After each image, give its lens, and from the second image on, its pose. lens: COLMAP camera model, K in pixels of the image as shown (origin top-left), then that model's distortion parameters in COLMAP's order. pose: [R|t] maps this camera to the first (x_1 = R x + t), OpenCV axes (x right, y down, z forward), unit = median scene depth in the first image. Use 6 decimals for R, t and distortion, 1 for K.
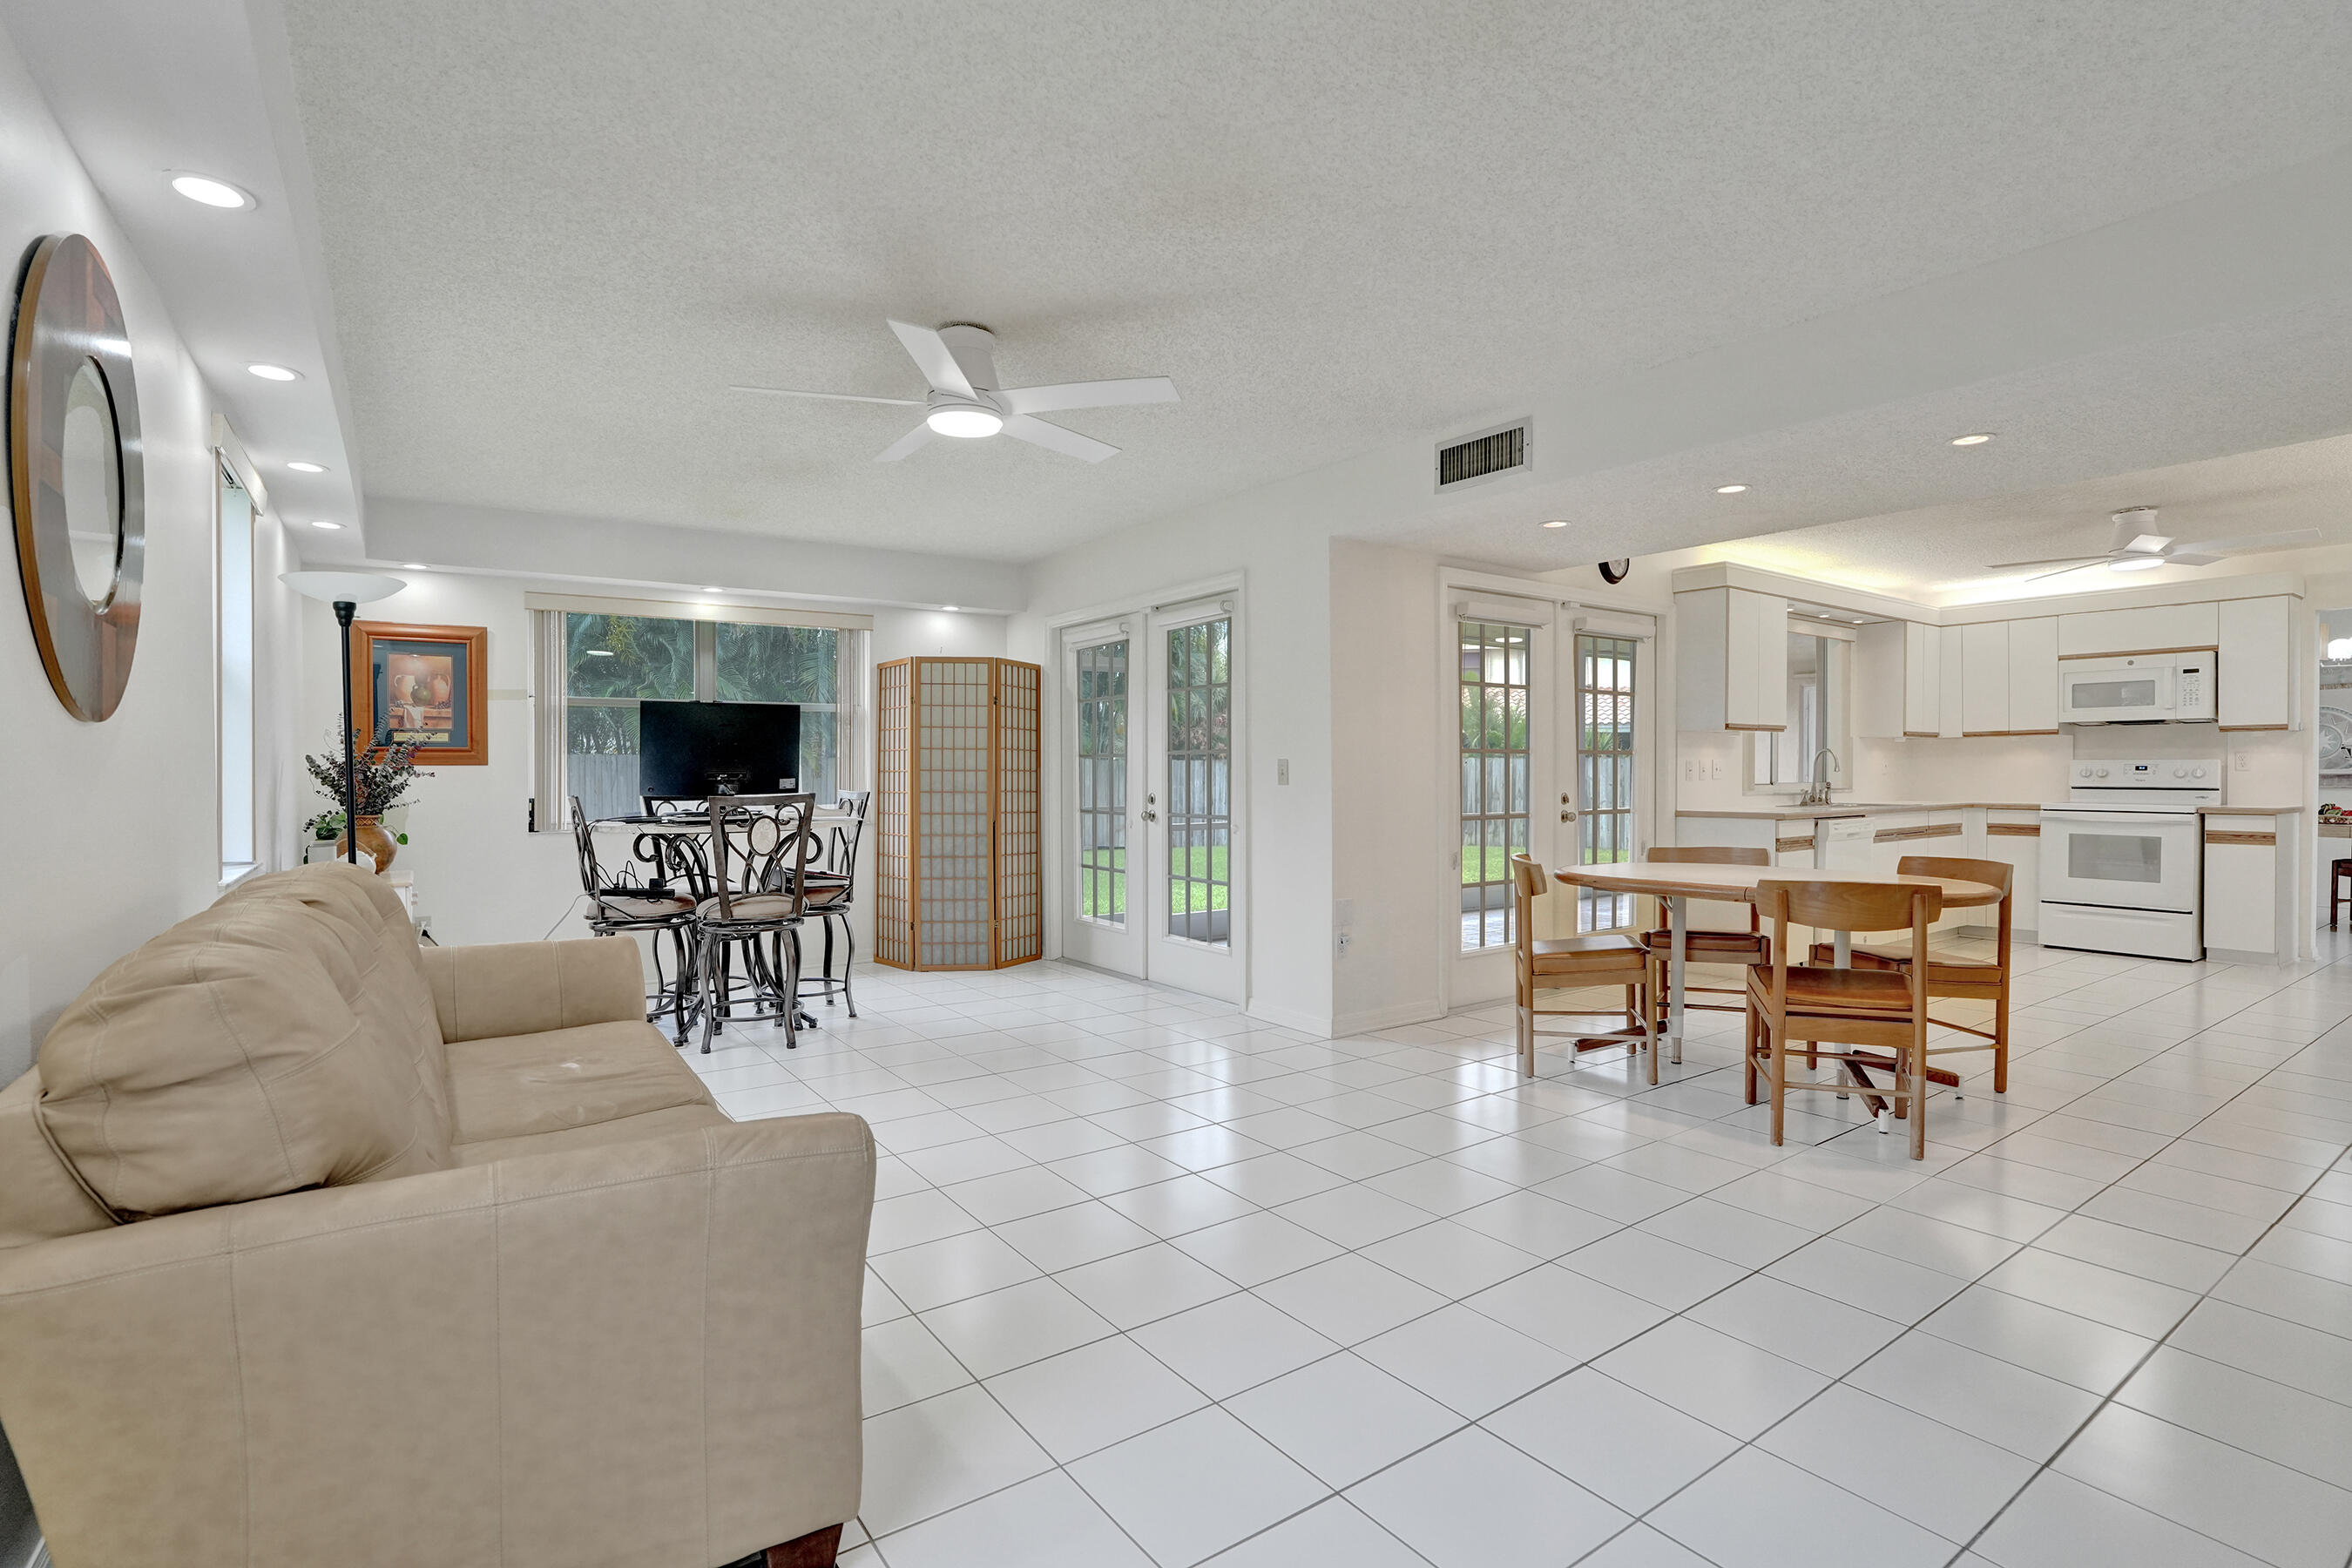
lens RADIAL K [[1098.2, 0, 1161.2], [0, 1098.2, 790.8], [0, 0, 1]] dist [-0.033816, 0.007987]
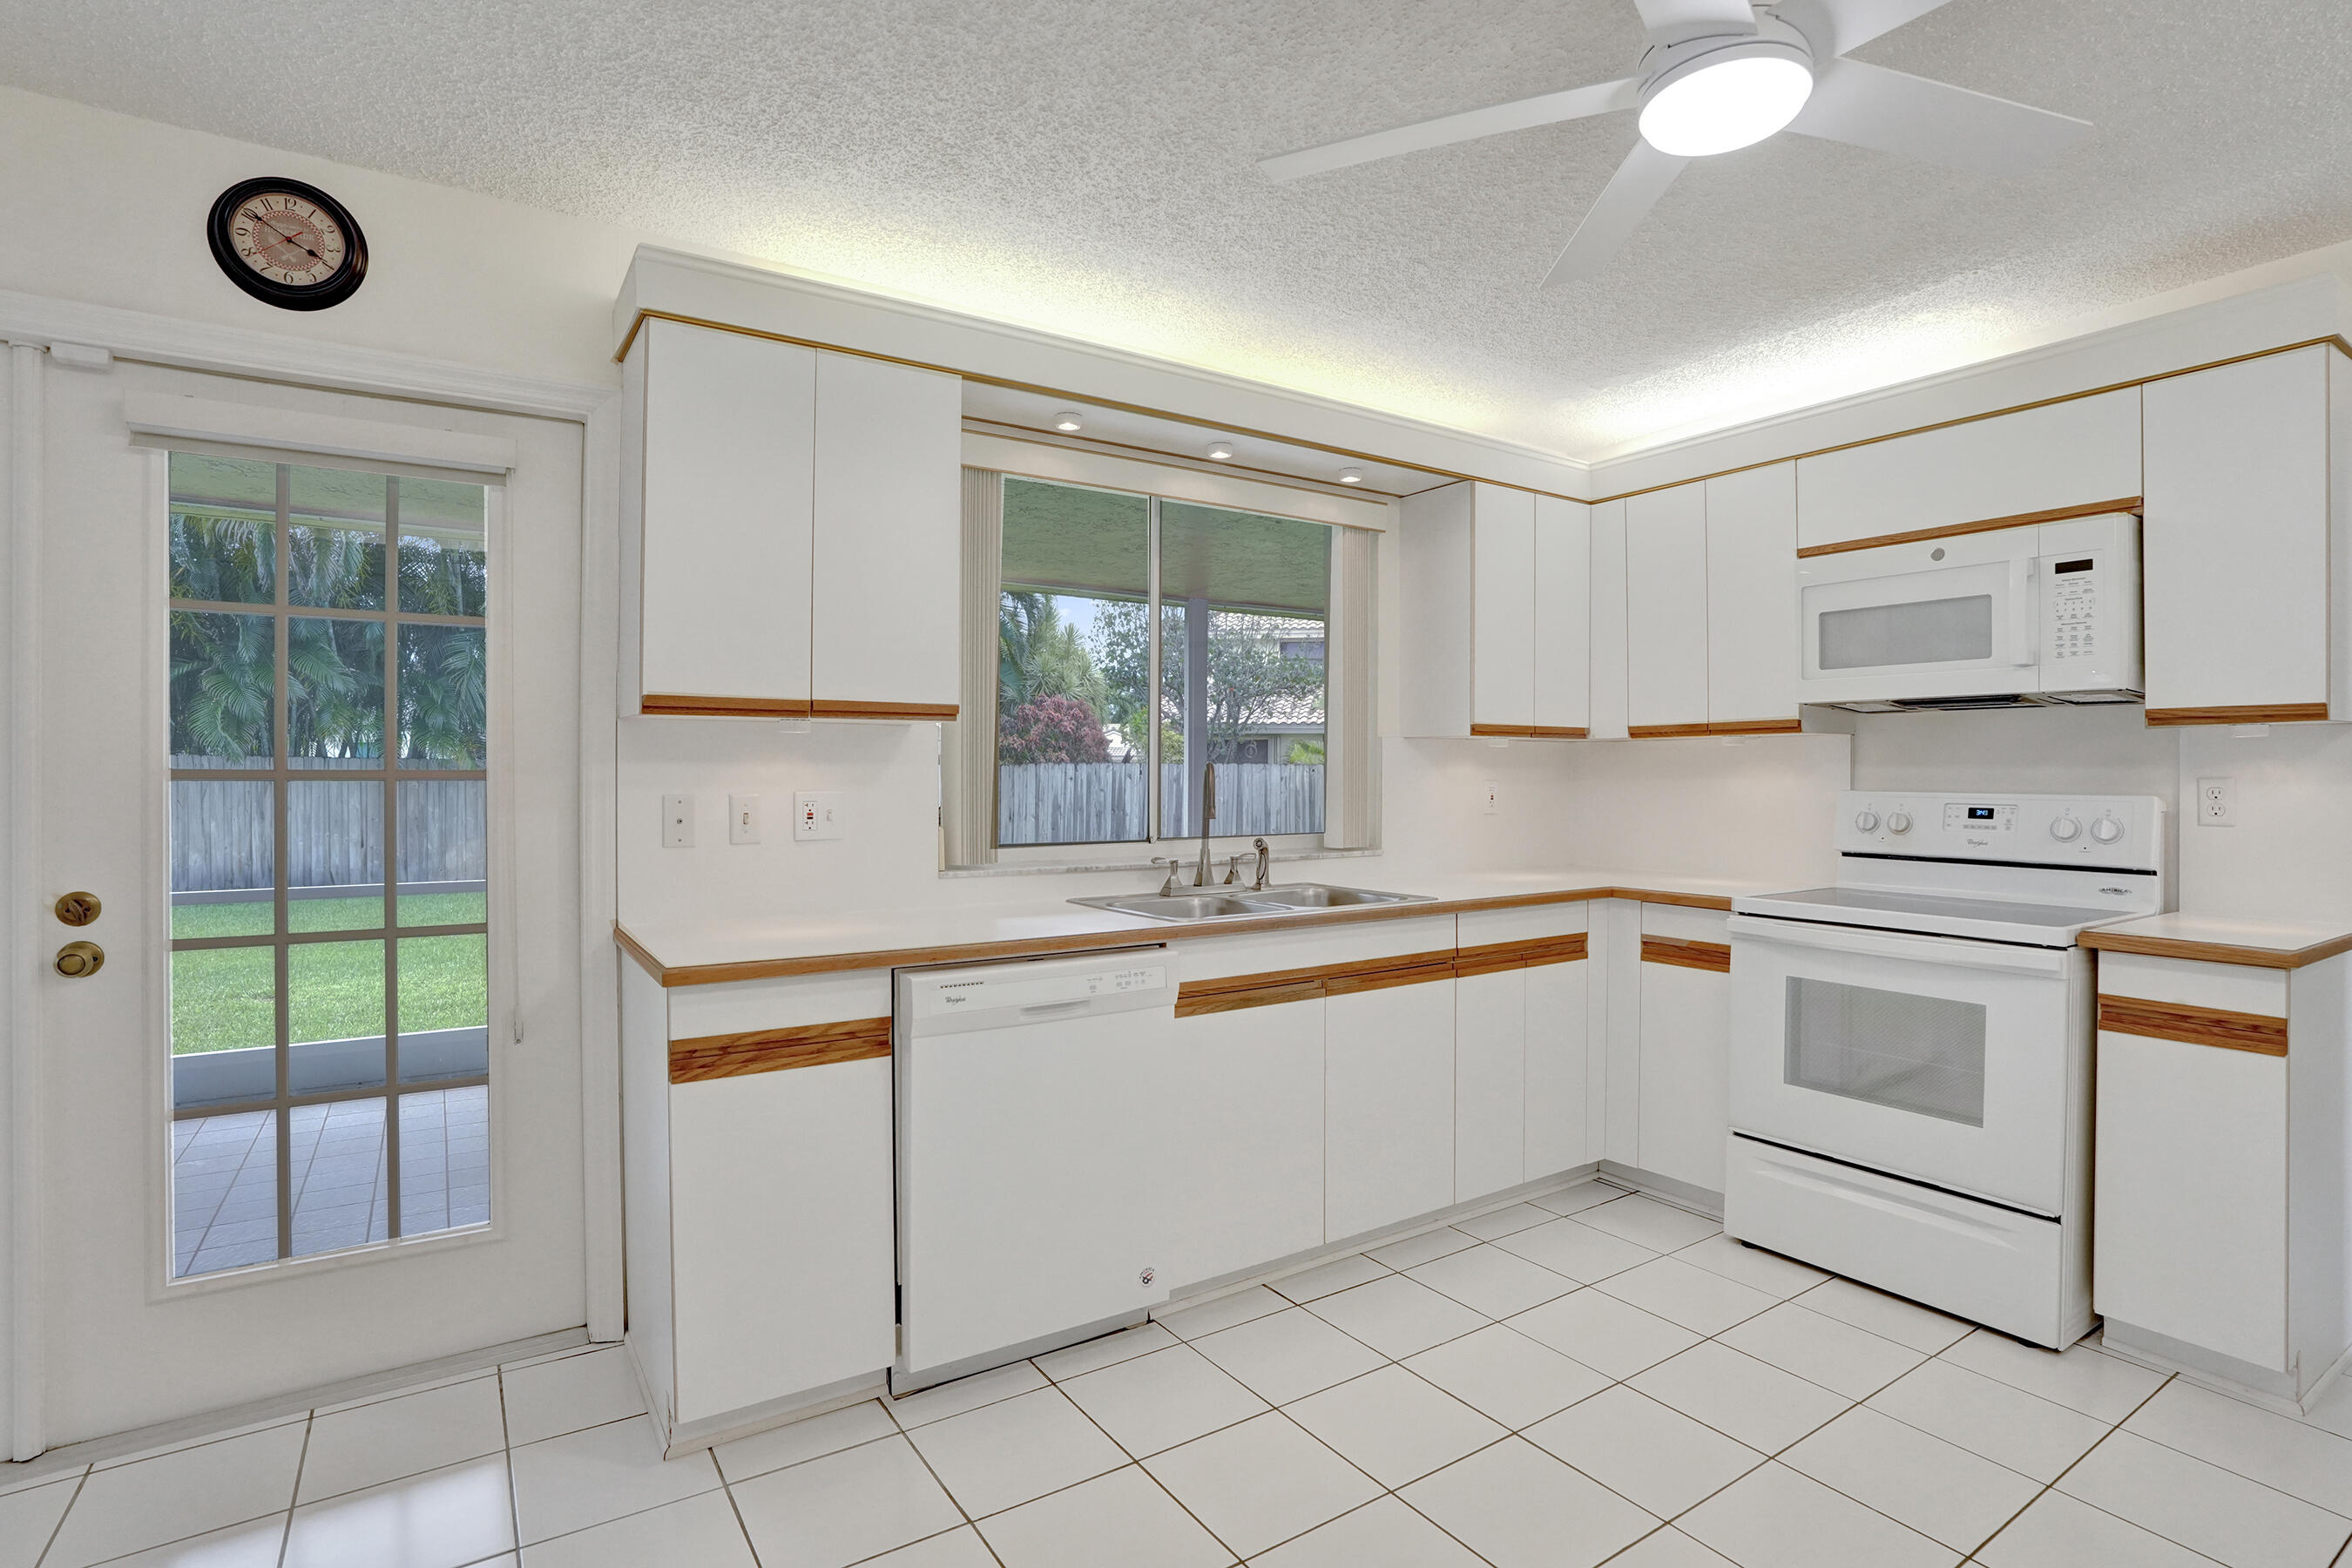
lens RADIAL K [[1099.2, 0, 1189.7], [0, 1099.2, 776.0], [0, 0, 1]] dist [-0.073539, 0.026270]
pose [[0.998694, 0.005663, -0.050770, 0.664512], [-0.006338, 0.999894, -0.013137, -0.029721], [0.050690, 0.013441, 0.998624, 0.606848]]
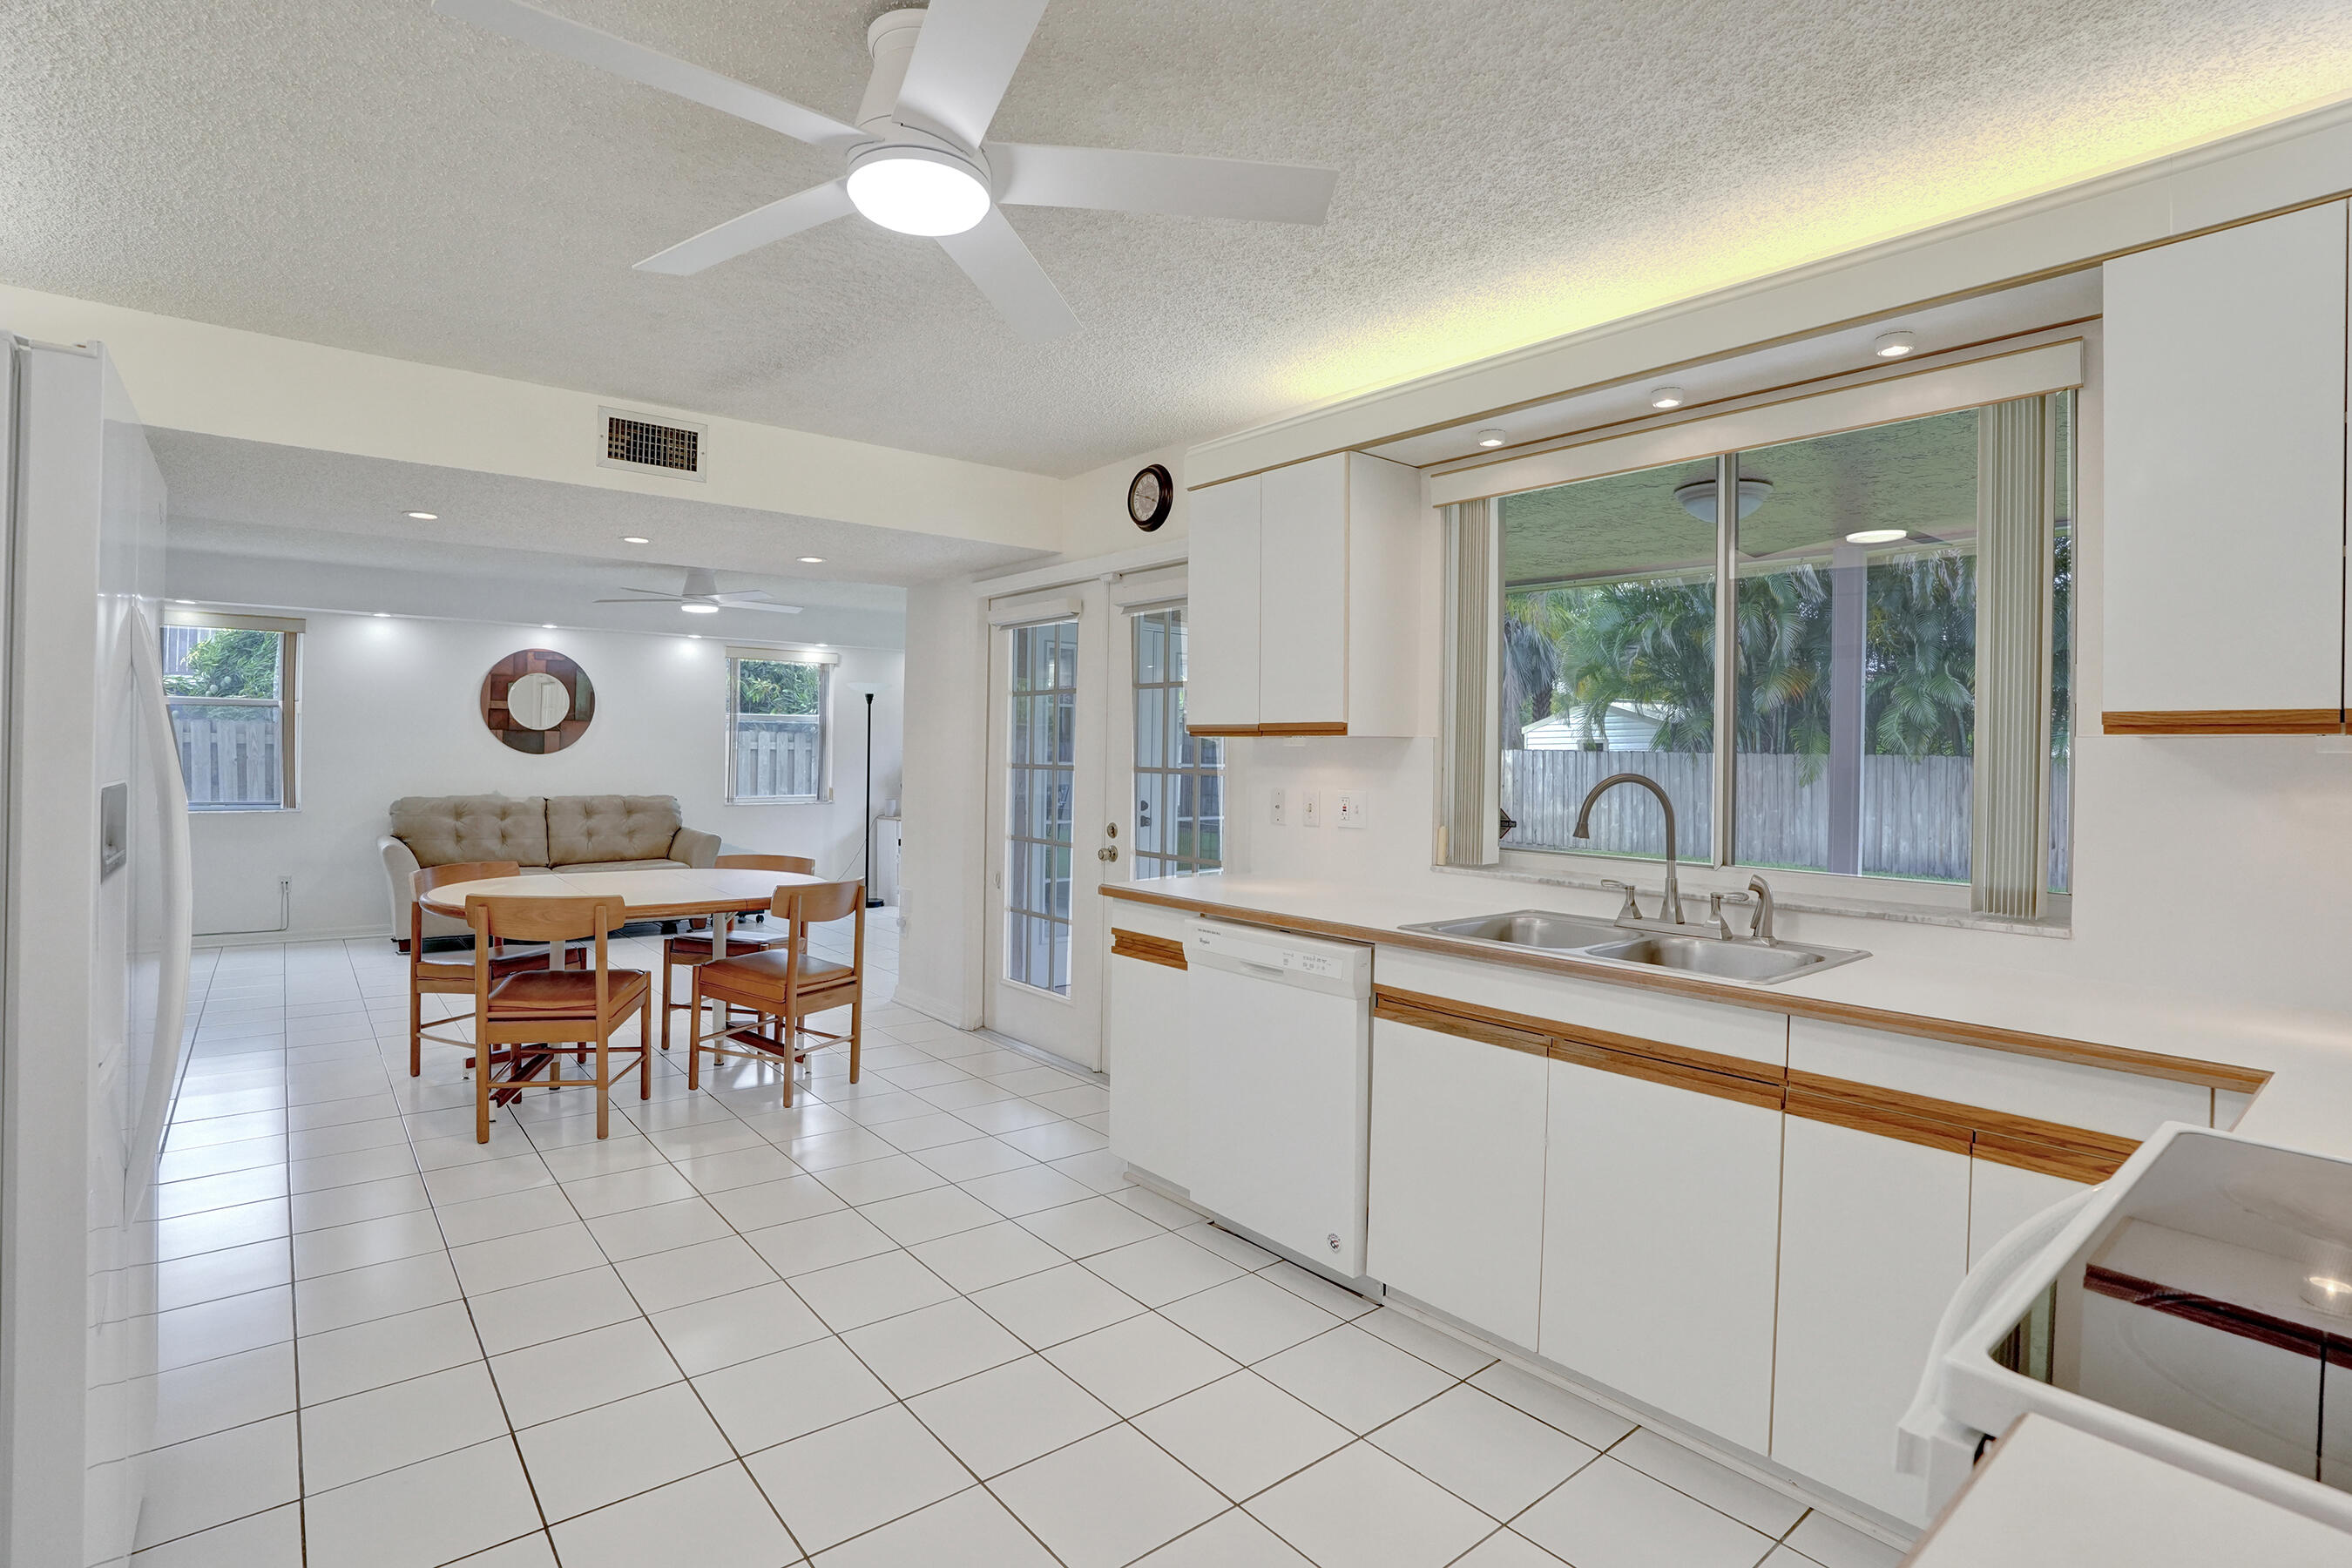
lens RADIAL K [[1099.2, 0, 1189.7], [0, 1099.2, 776.0], [0, 0, 1]] dist [-0.073539, 0.026270]
pose [[0.078909, 0.021848, -0.996642, 0.695584], [-0.030756, 0.999337, 0.019472, -0.030870], [0.996407, 0.029117, 0.079529, 0.630903]]
